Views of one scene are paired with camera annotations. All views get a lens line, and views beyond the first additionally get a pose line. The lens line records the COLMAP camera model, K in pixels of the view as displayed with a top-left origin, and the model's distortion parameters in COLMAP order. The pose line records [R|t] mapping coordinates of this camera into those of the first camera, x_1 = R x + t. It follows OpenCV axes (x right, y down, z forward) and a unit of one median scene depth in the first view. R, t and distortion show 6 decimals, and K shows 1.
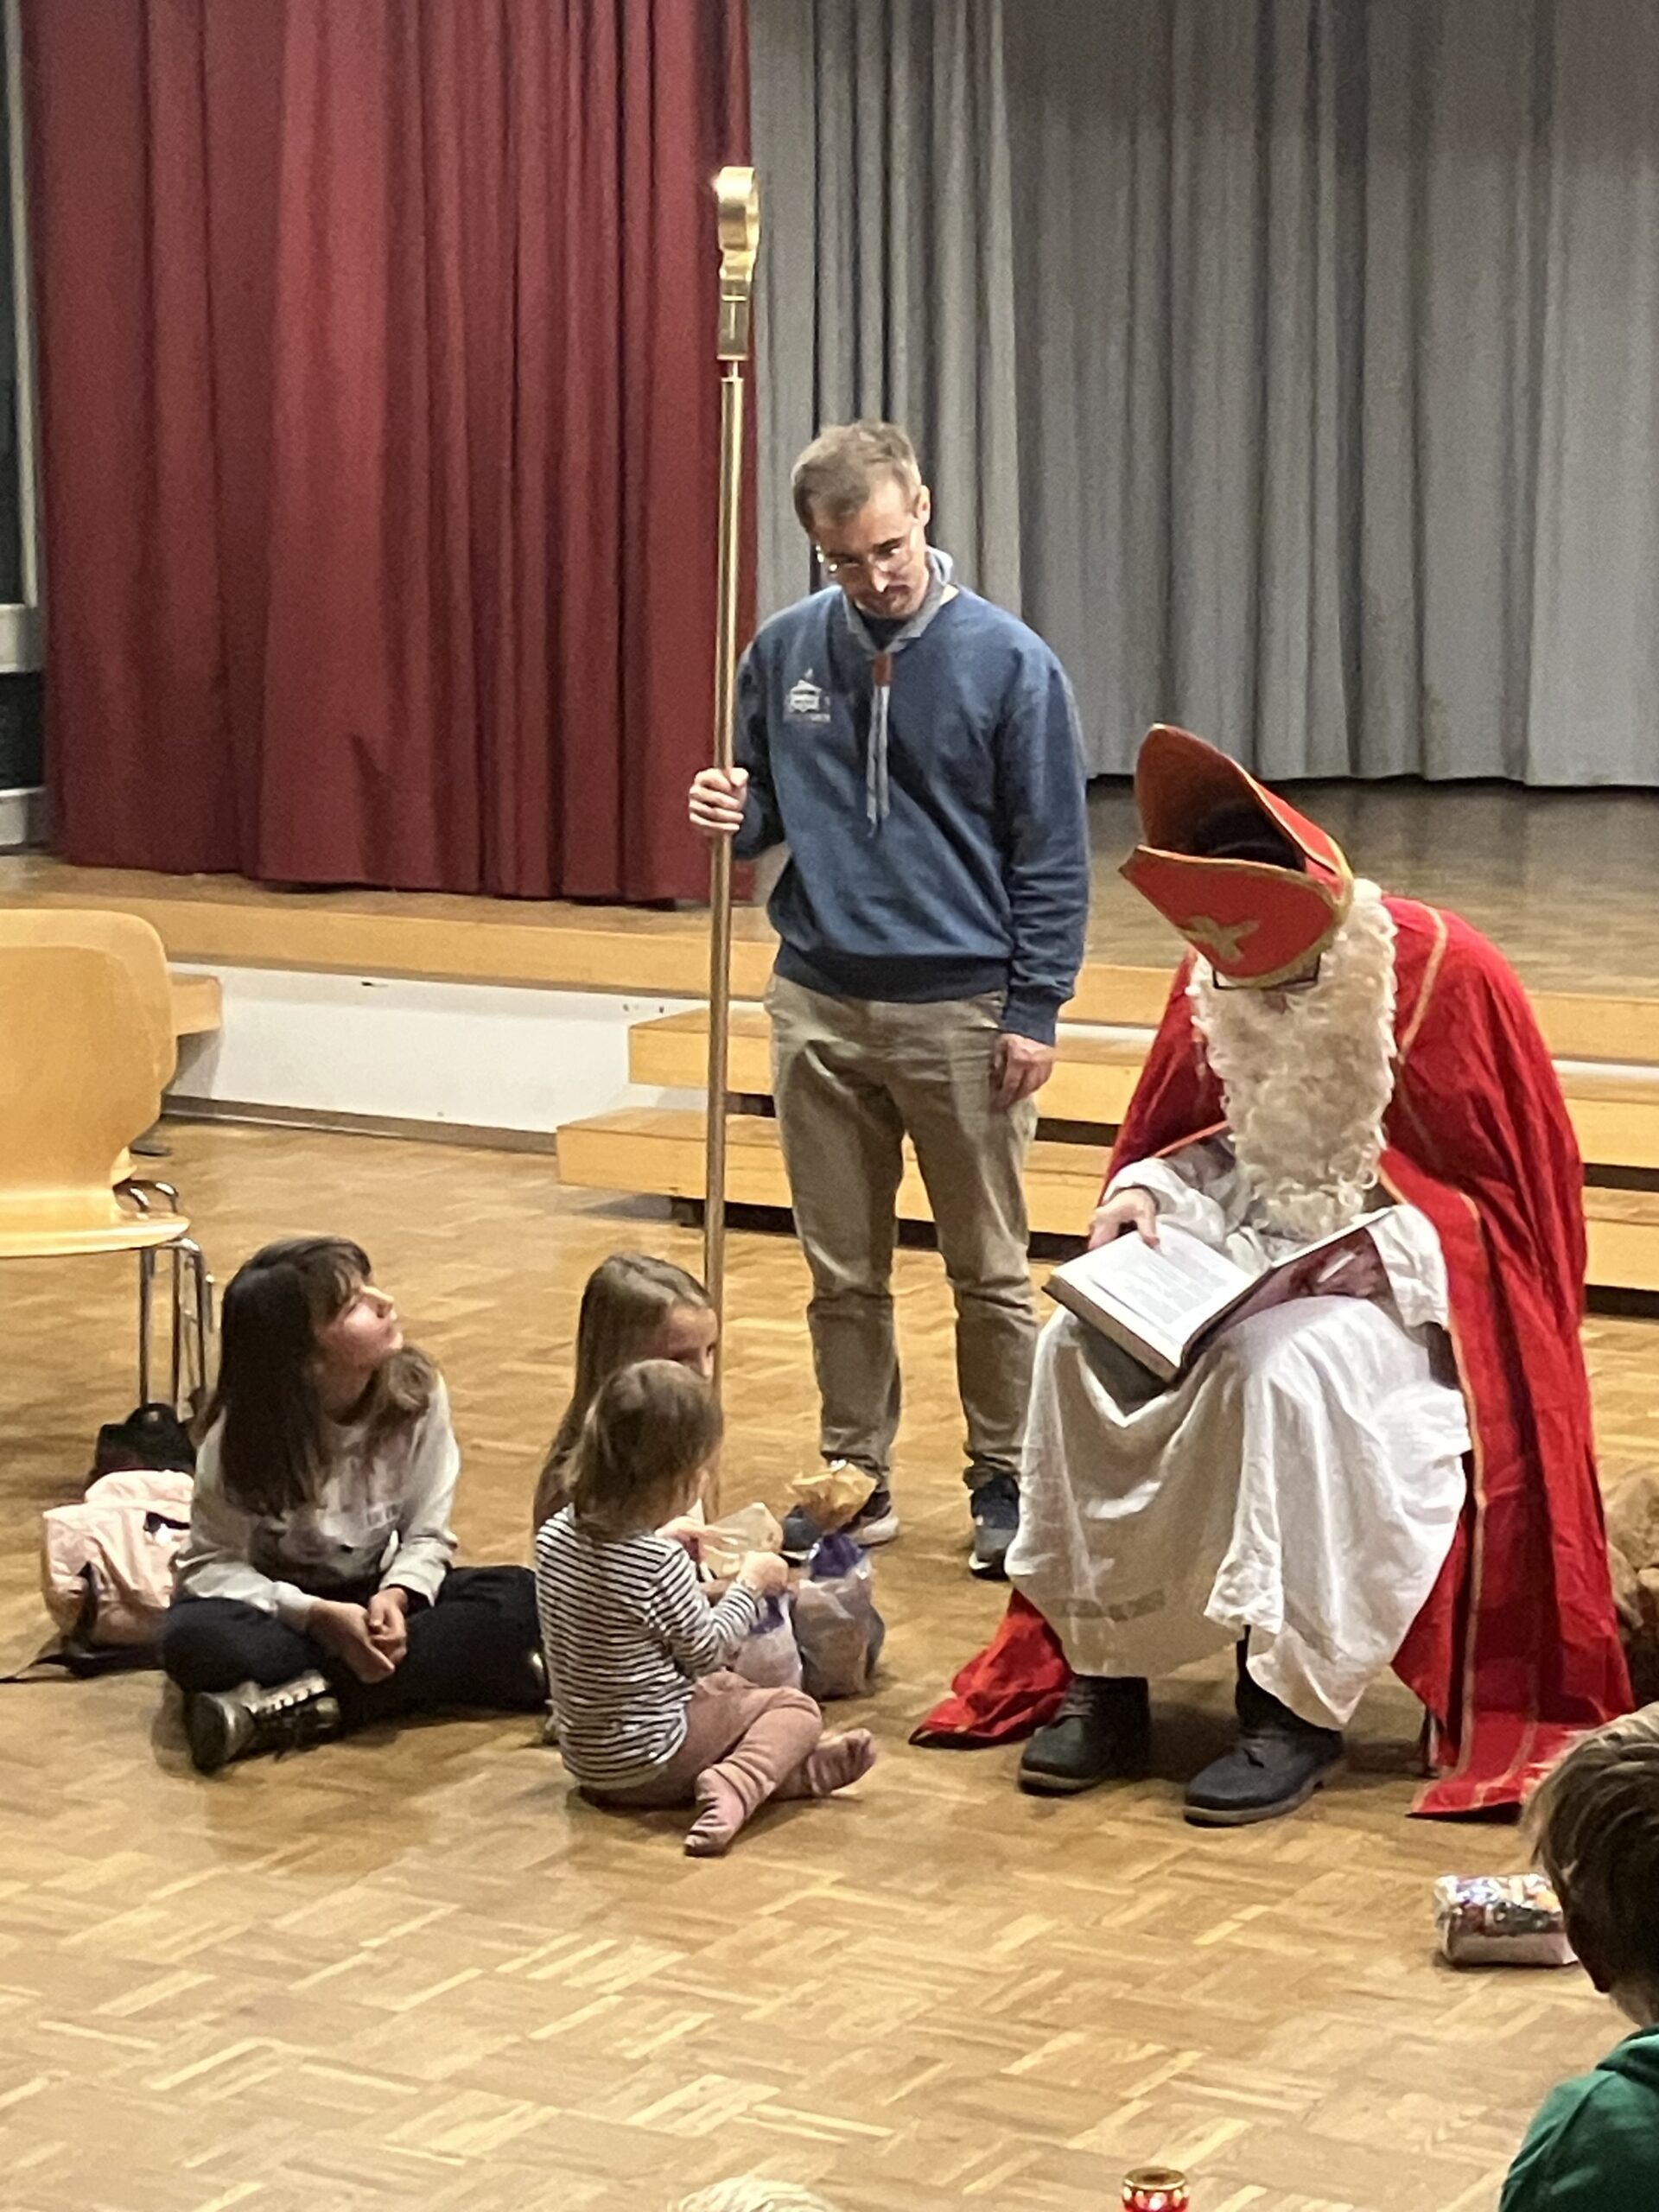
lens RADIAL K [[4984.0, 0, 867.9], [0, 4984.0, 1082.3], [0, 0, 1]] dist [0.185791, 0.000000]
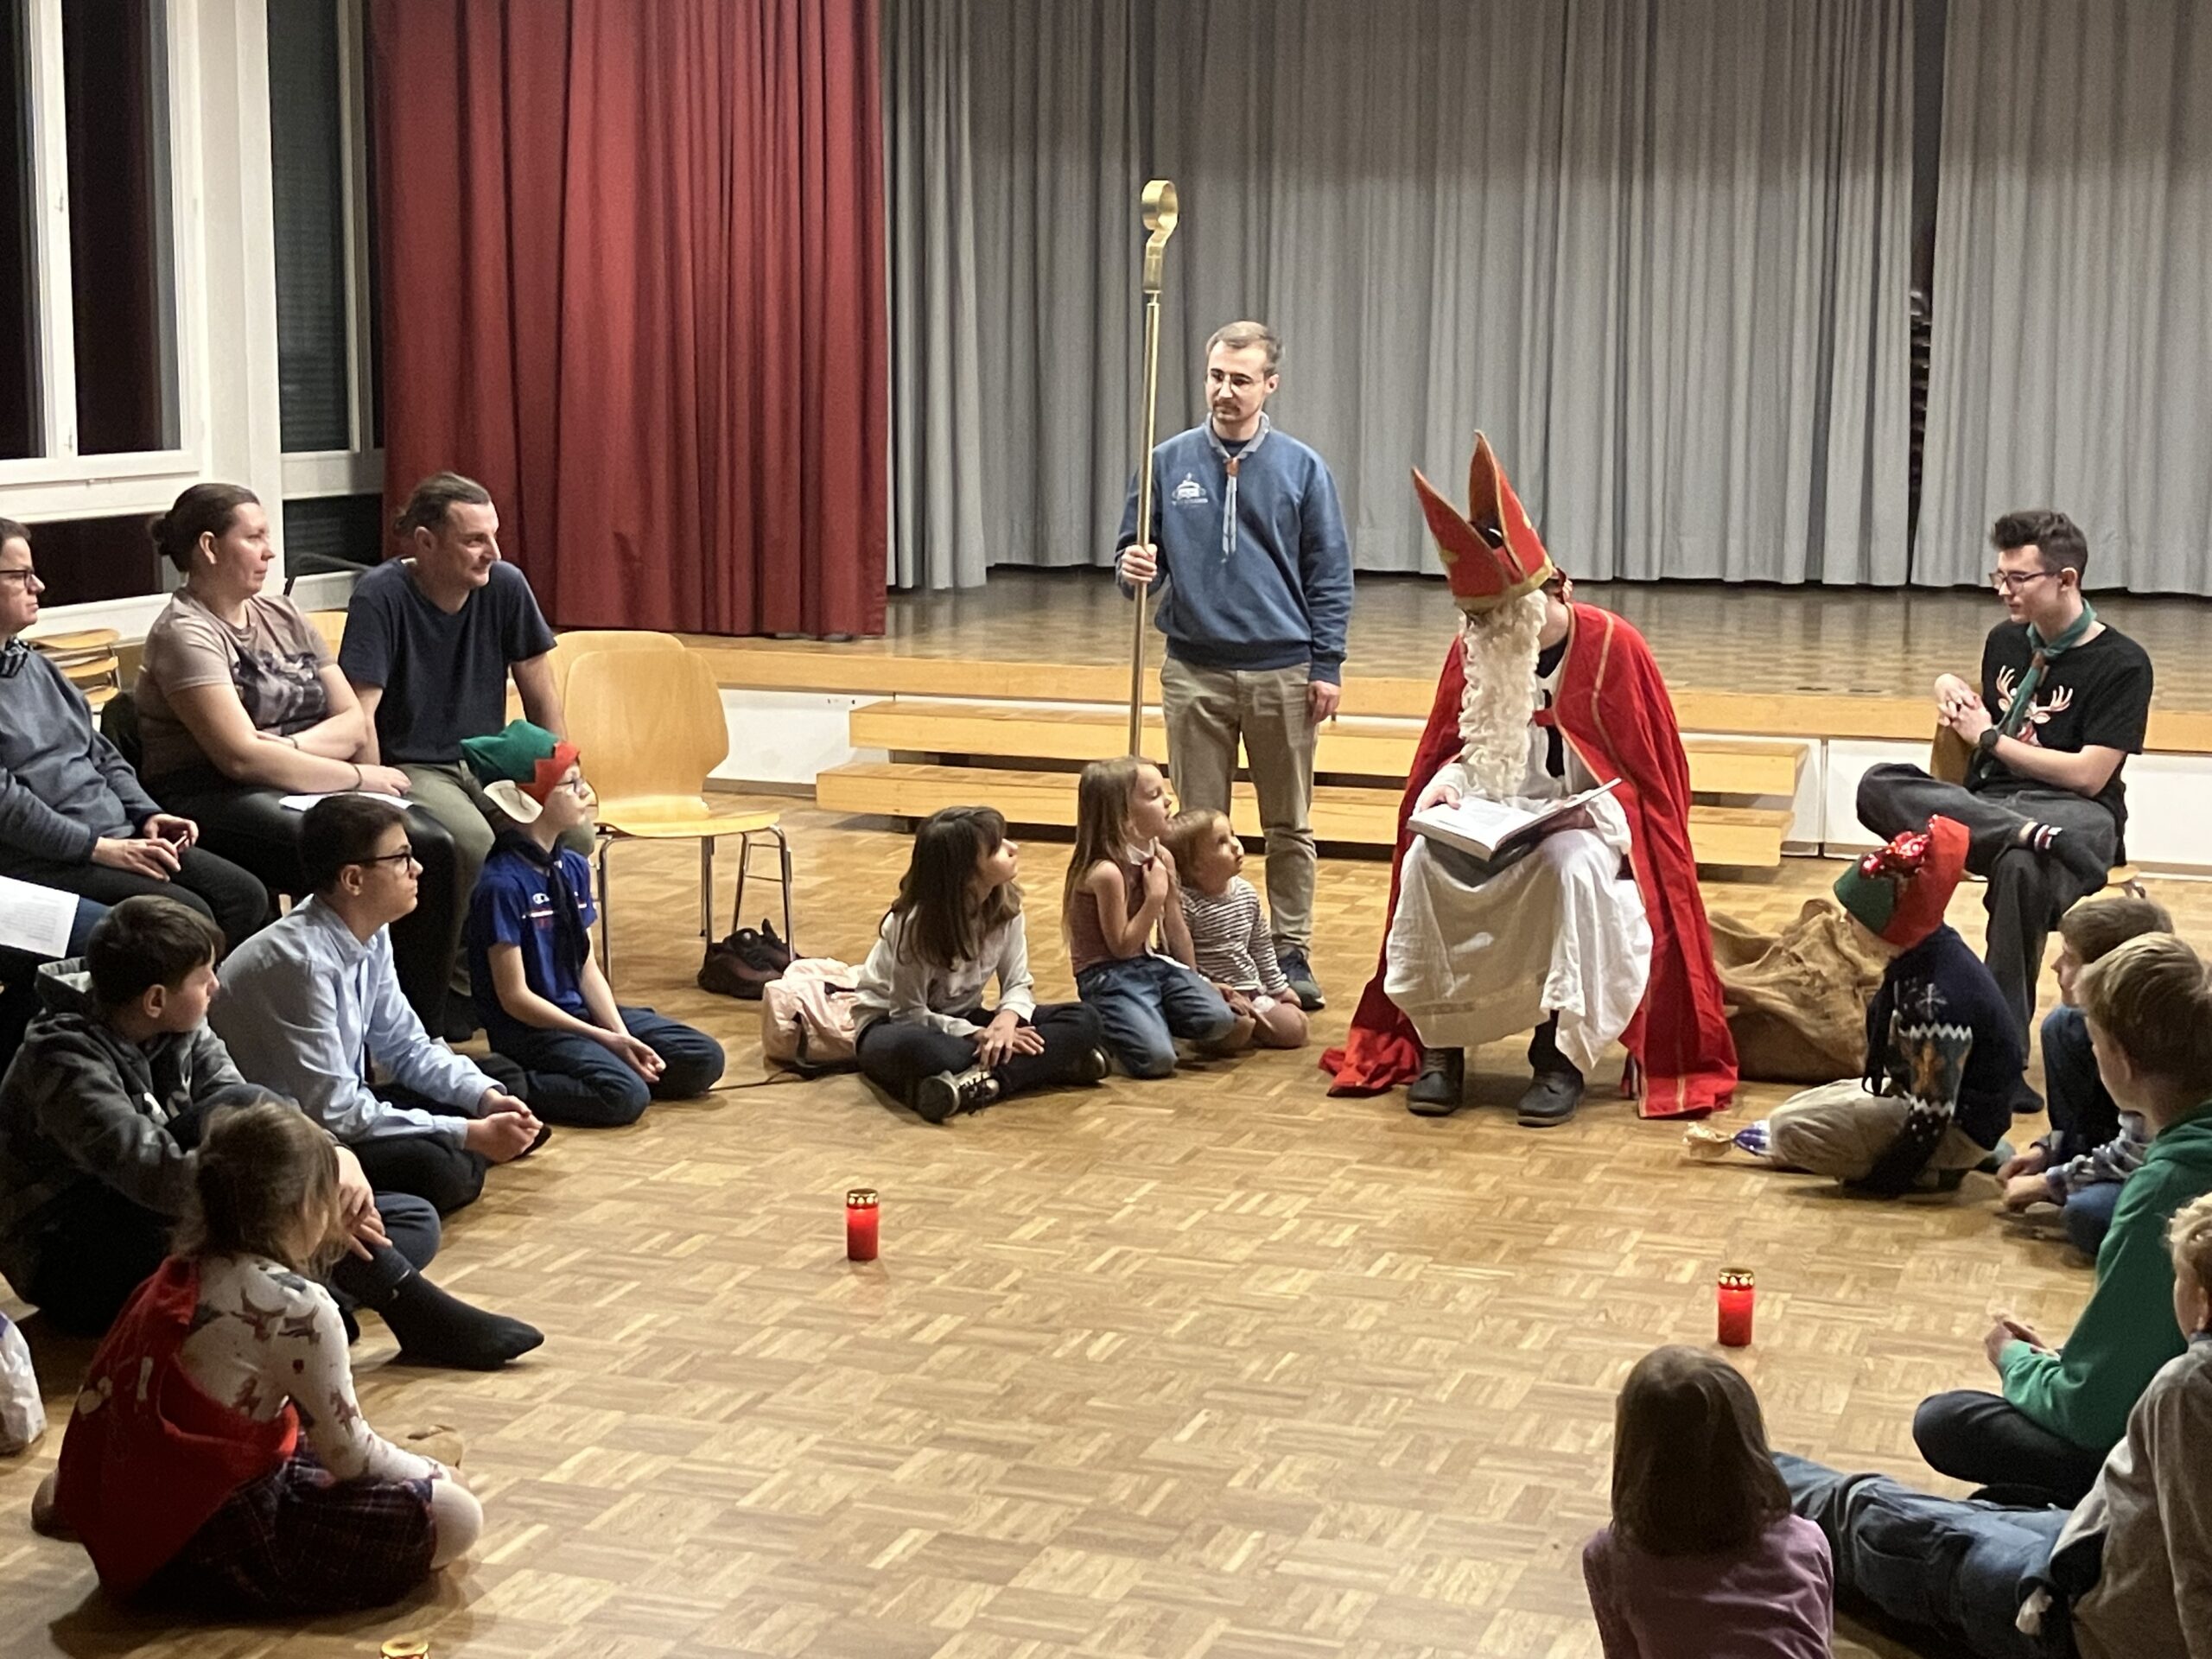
lens RADIAL K [[3359.6, 0, 1116.2], [0, 3359.6, 809.8], [0, 0, 1]] dist [0.117346, 0.000000]
pose [[0.979759, -0.017813, 0.199386, -0.298040], [0.017045, 0.999839, 0.005569, 0.026232], [-0.199454, -0.002058, 0.979905, -0.127258]]
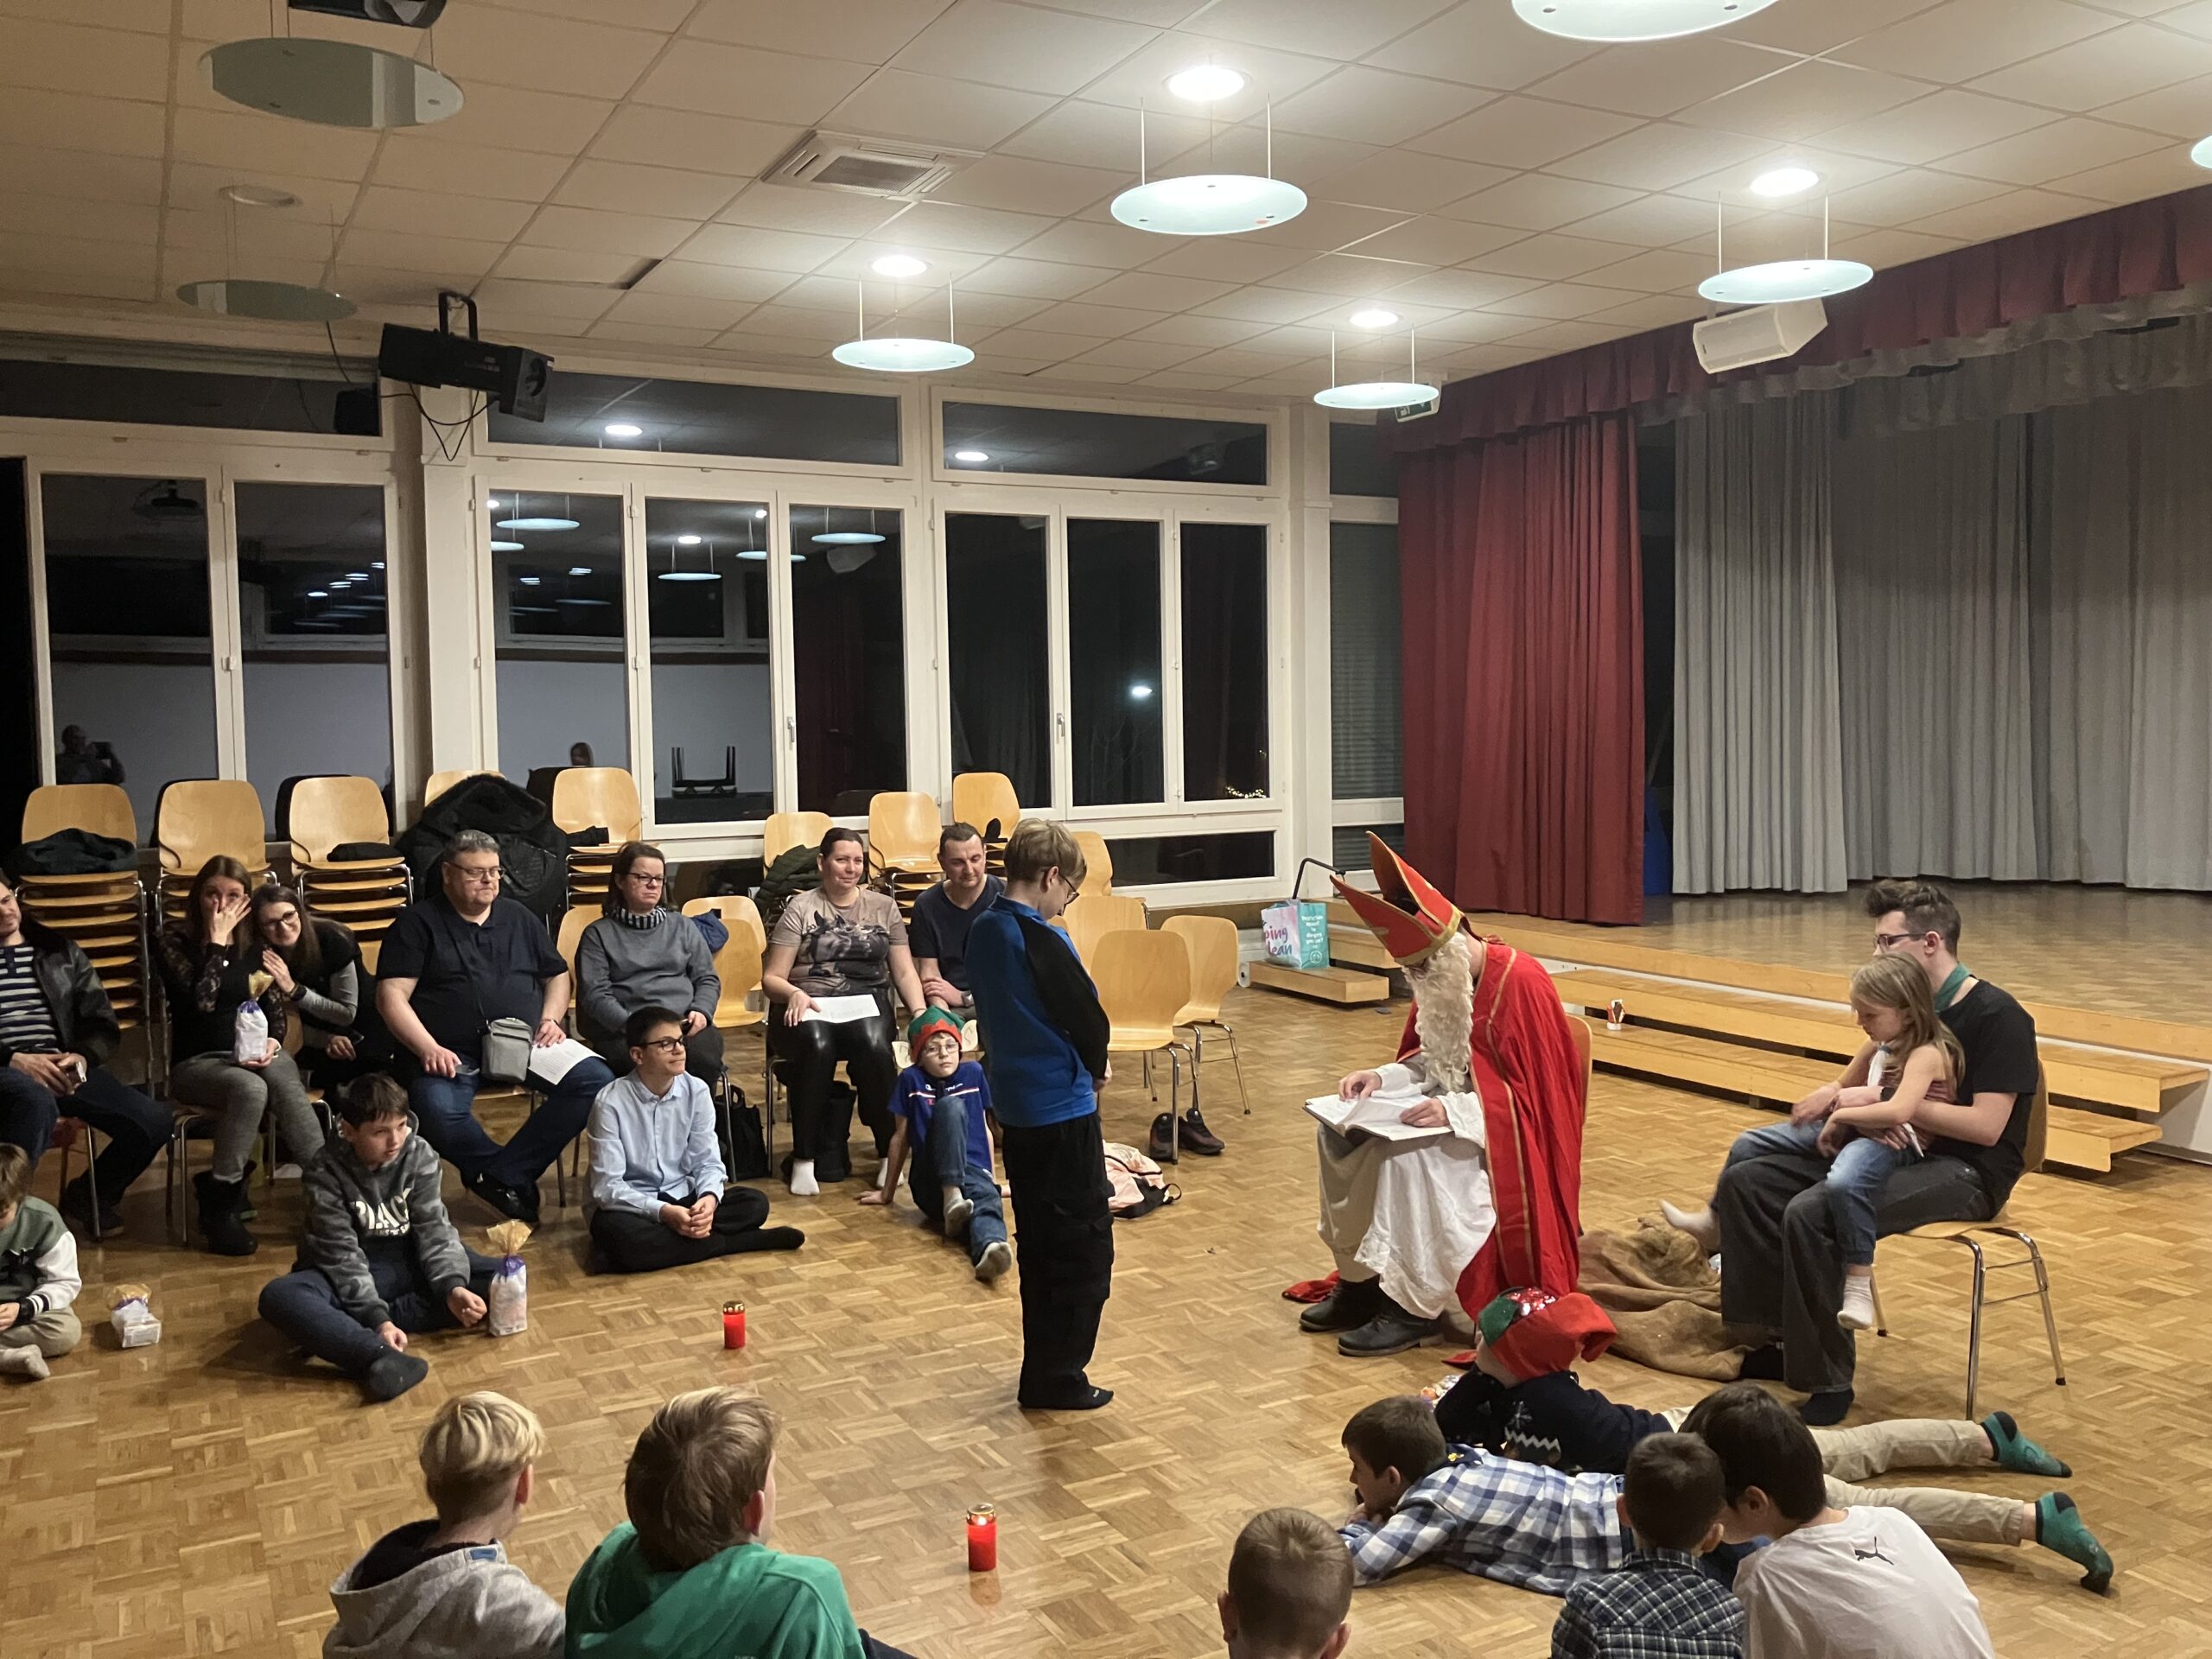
lens RADIAL K [[1827.1, 0, 1103.4], [0, 1827.1, 788.6], [0, 0, 1]] dist [0.048054, -0.074335]
pose [[0.852652, 0.007256, -0.522429, 0.382858], [-0.057590, 0.995116, -0.080171, -0.028646], [0.519296, 0.098445, 0.848905, 0.219457]]
